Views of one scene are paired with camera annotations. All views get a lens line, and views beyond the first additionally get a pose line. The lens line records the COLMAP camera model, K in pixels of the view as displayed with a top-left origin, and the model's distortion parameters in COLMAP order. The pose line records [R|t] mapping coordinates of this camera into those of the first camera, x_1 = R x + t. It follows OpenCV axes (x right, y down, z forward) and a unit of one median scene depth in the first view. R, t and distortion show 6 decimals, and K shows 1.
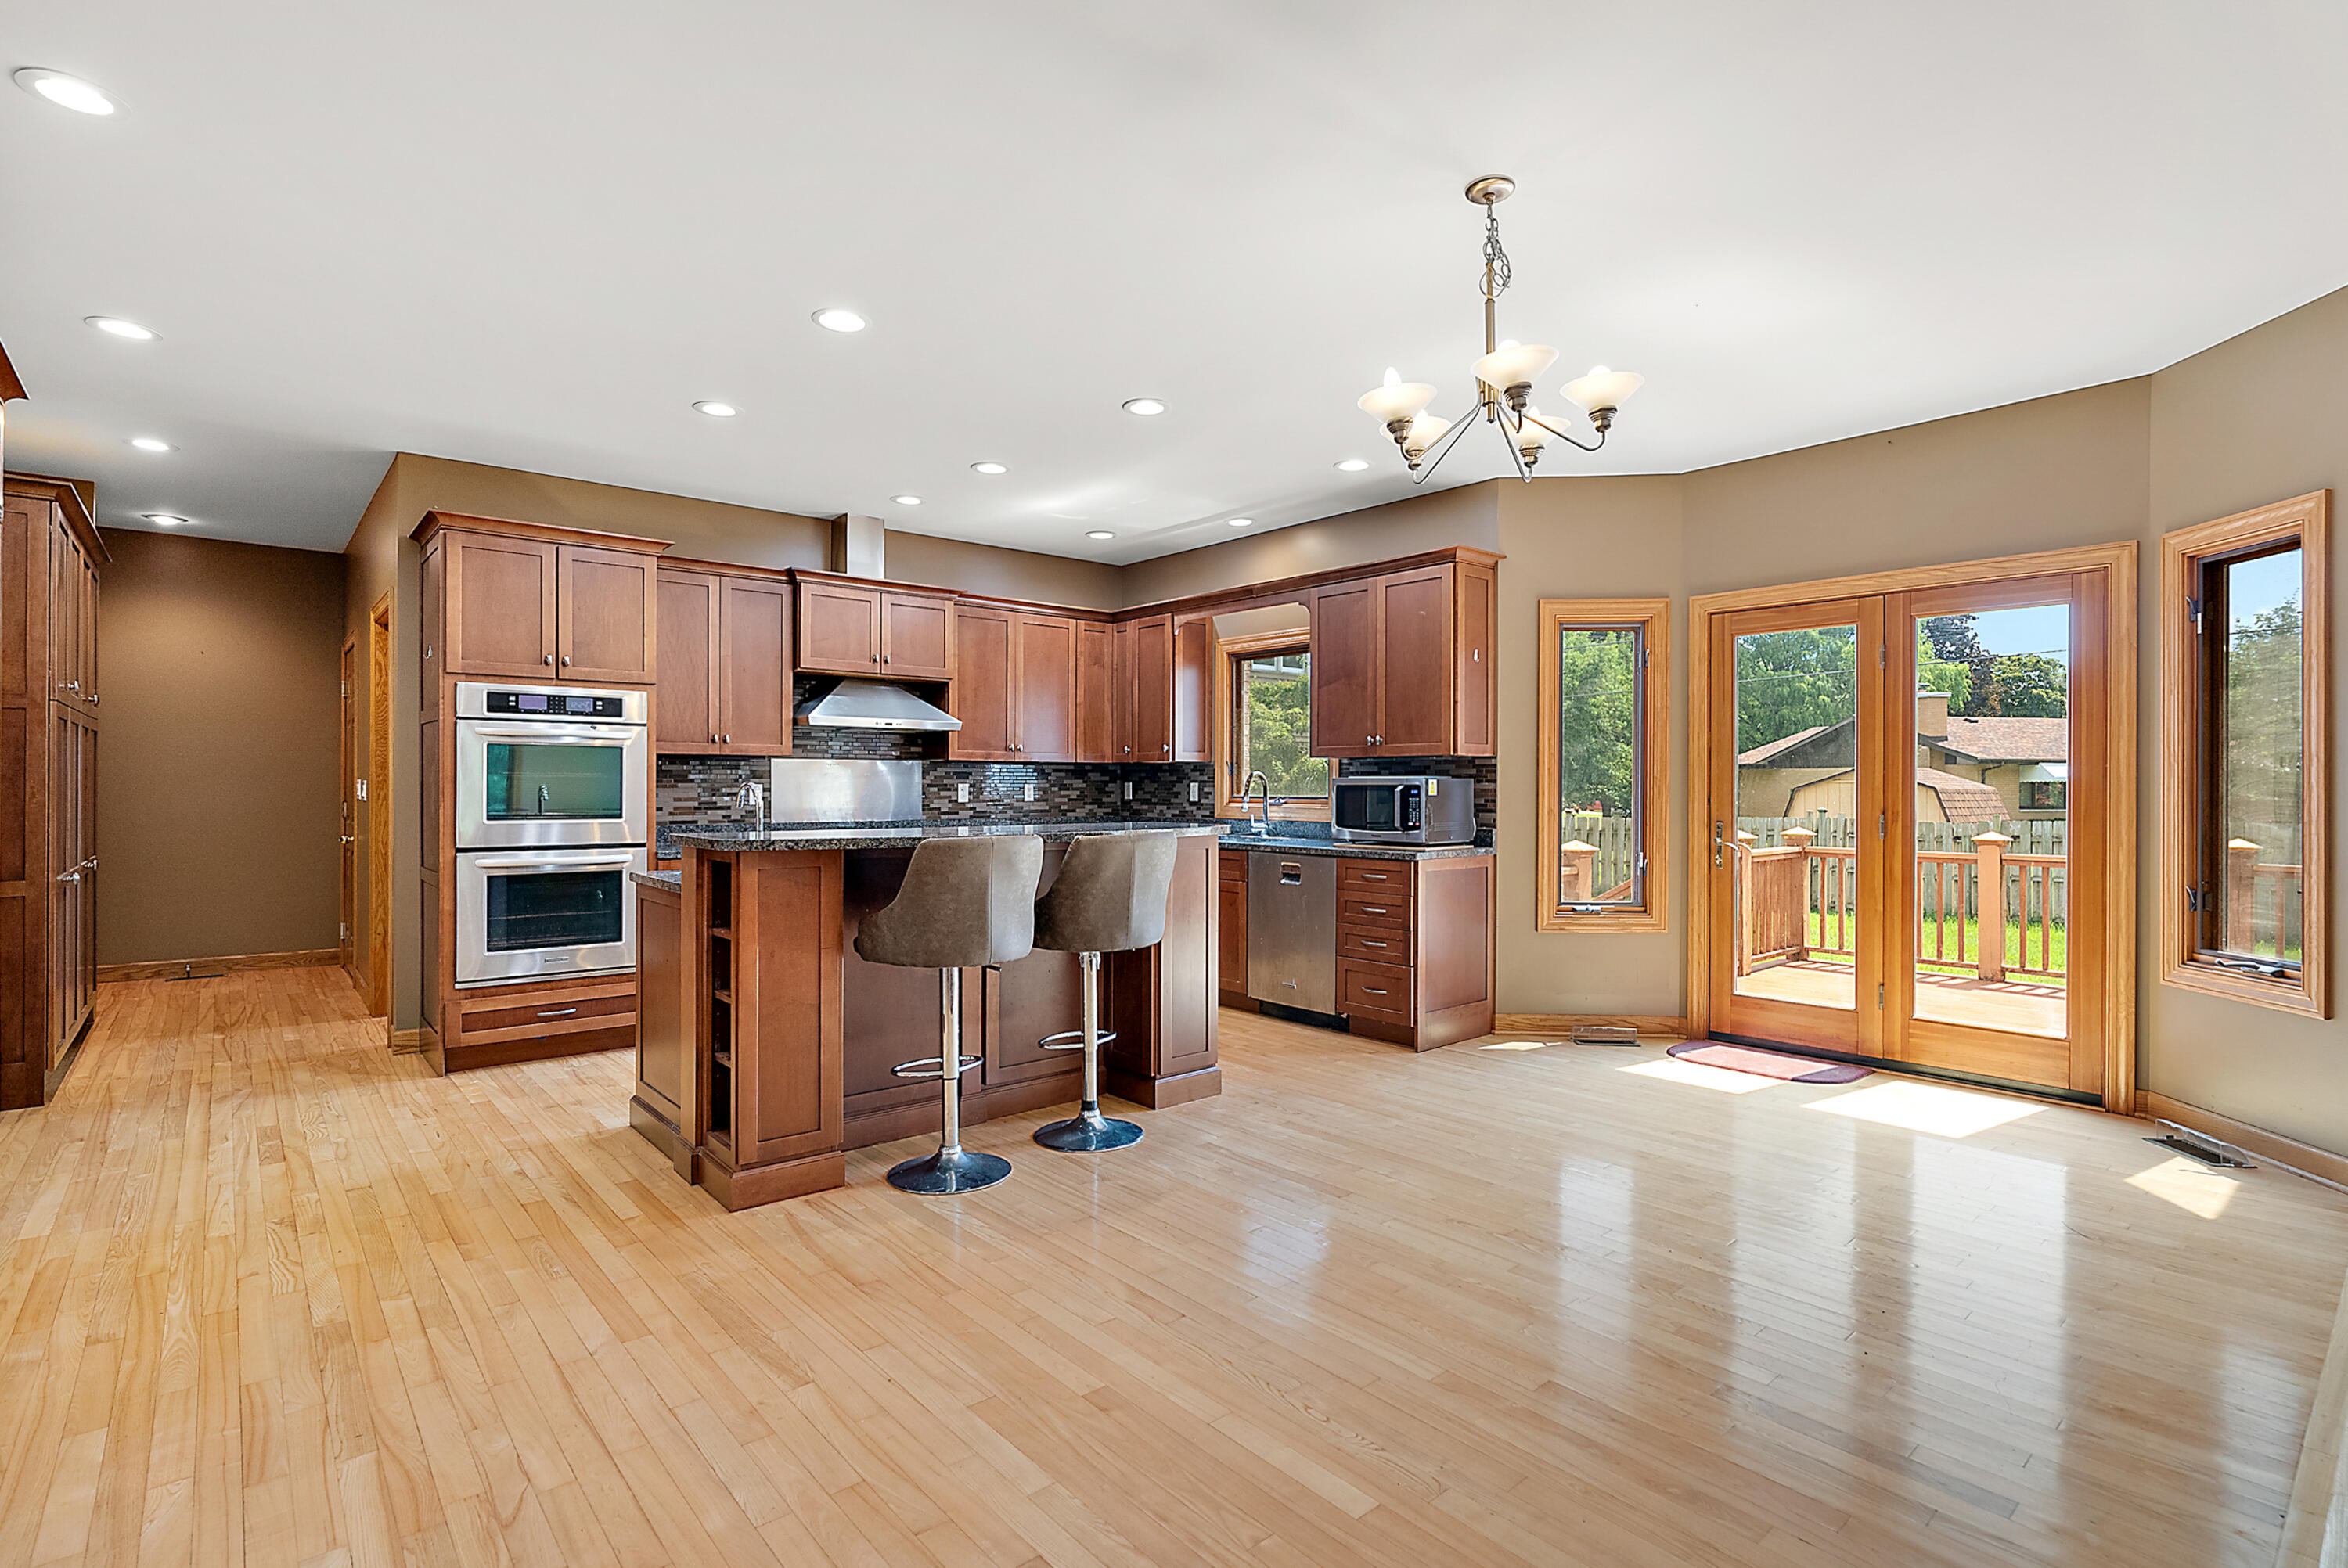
lens RADIAL K [[1115.1, 0, 1170.7], [0, 1115.1, 787.5], [0, 0, 1]] dist [-0.004919, 0.000124]
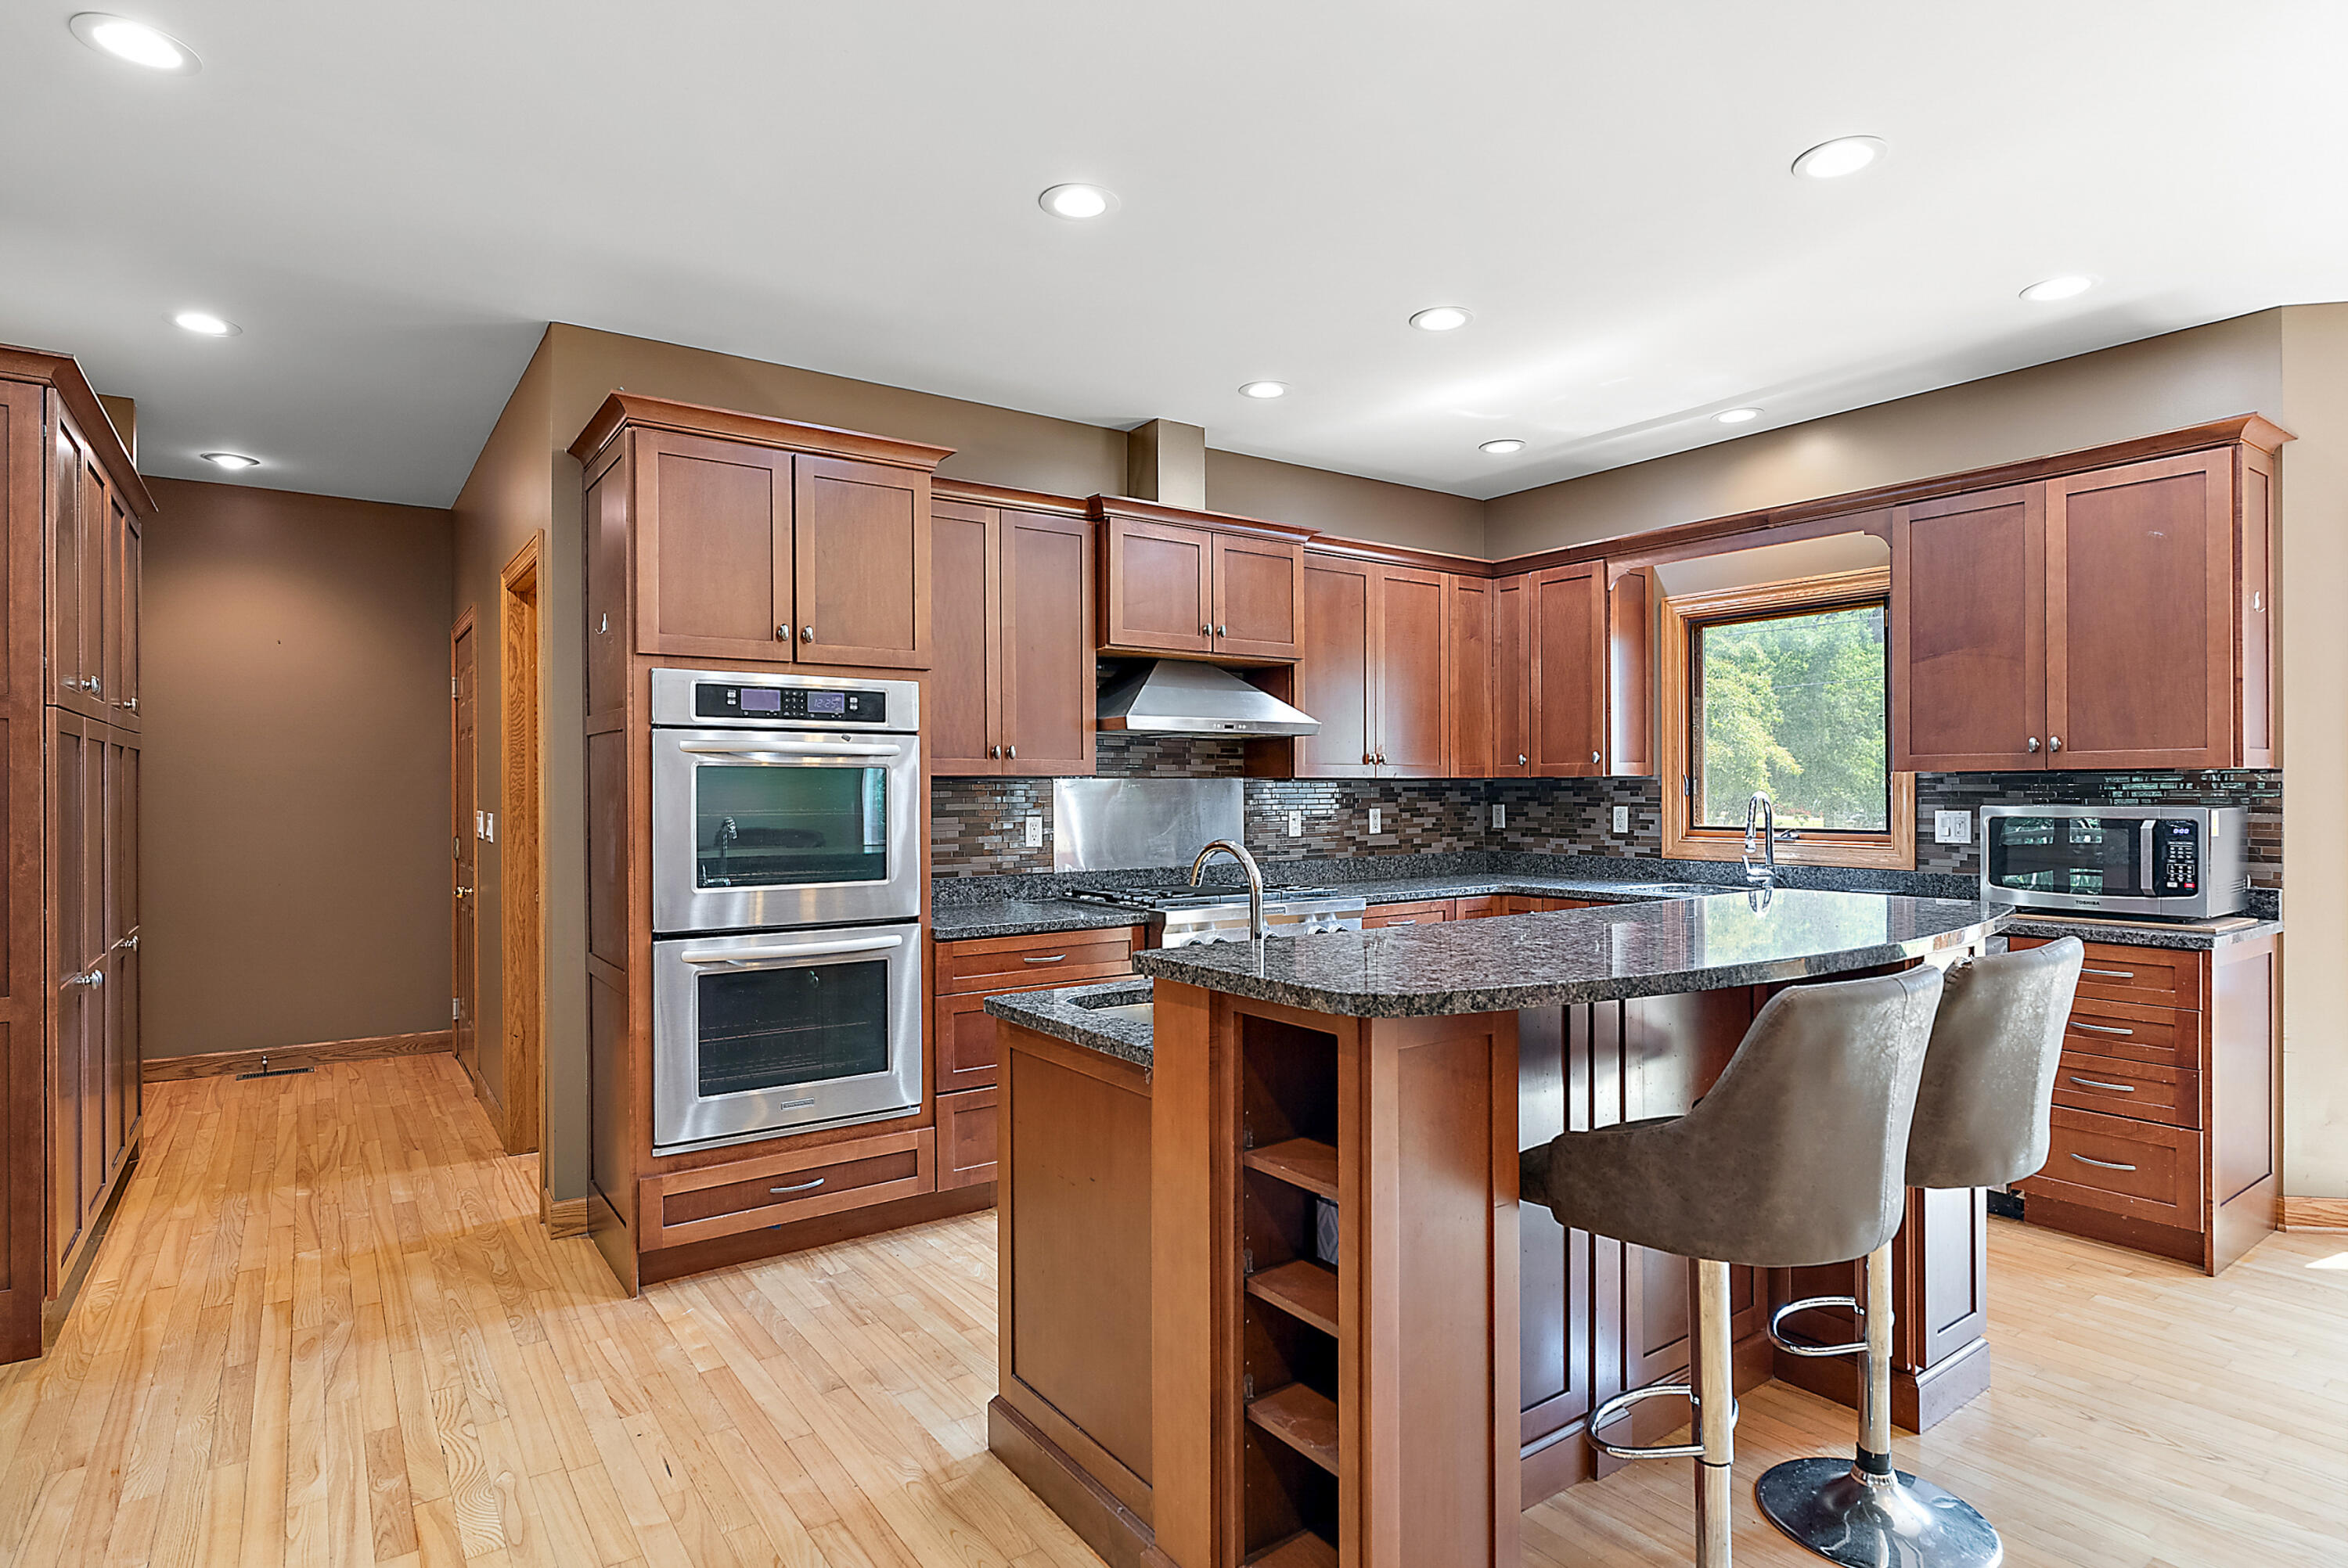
lens RADIAL K [[1221.7, 0, 1172.0], [0, 1221.7, 791.6], [0, 0, 1]] dist [-0.004358, -0.000479]
pose [[0.996050, -0.006893, -0.088530, -0.244441], [0.006940, 0.999976, 0.000225, -0.019923], [0.088526, -0.000839, 0.996073, 0.287145]]
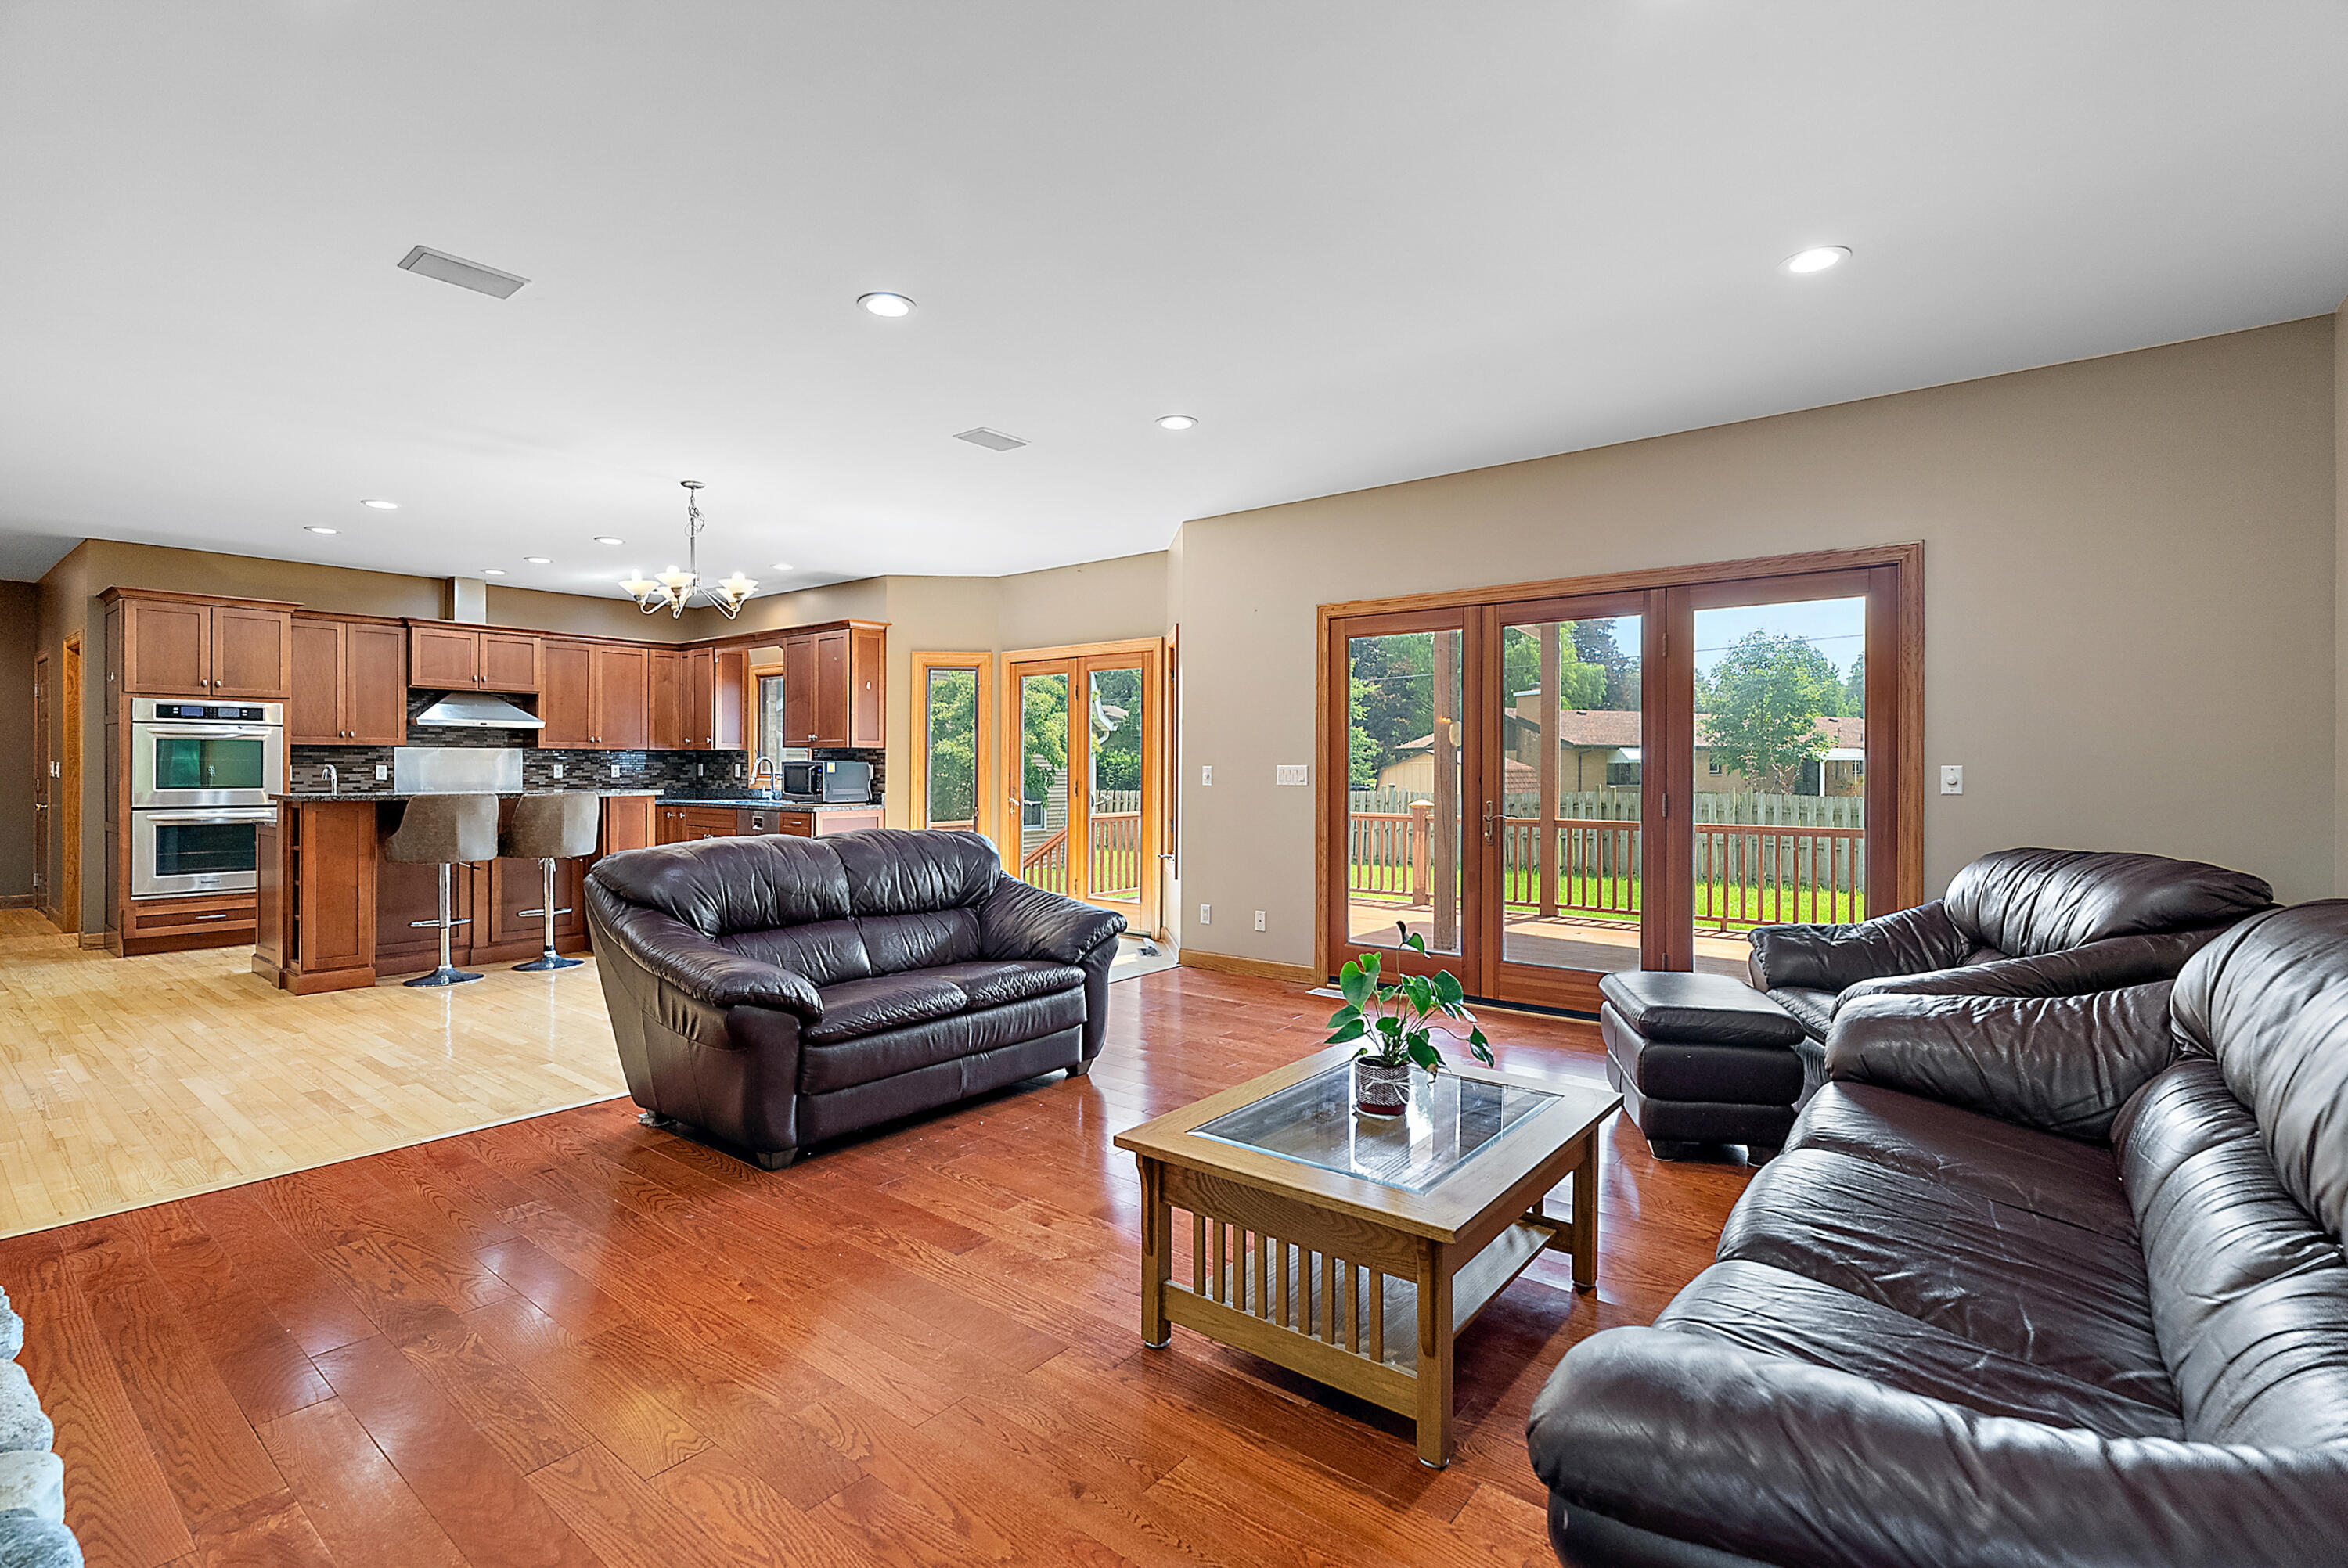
lens RADIAL K [[1063.5, 0, 1182.7], [0, 1063.5, 768.3], [0, 0, 1]] dist [-0.013019, 0.003785]
pose [[0.980582, -0.000693, 0.196111, 0.407518], [0.000590, 1.000000, 0.000581, 0.000773], [-0.196111, -0.000454, 0.980582, -0.584823]]
